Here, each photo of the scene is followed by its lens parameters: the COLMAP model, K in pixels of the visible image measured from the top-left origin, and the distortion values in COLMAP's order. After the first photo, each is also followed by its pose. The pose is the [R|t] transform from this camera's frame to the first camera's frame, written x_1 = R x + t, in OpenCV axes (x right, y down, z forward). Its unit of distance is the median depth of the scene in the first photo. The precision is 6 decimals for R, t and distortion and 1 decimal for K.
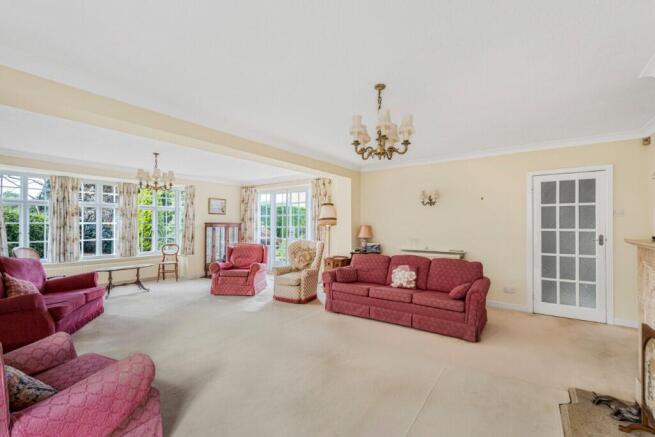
lens RADIAL K [[292.7, 0, 327.6], [0, 292.7, 219.3], [0, 0, 1]] dist [-0.001240, 0.000808]
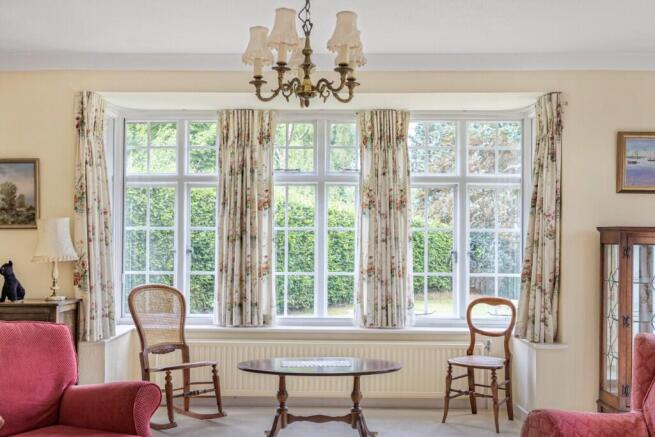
lens RADIAL K [[749.9, 0, 327.7], [0, 749.9, 221.8], [0, 0, 1]] dist [0.001123, 0.000000]
pose [[0.575442, -0.005866, -0.817821, -0.008594], [0.007236, 0.999972, -0.002081, 0.006864], [0.817810, -0.004720, 0.575469, 0.449705]]
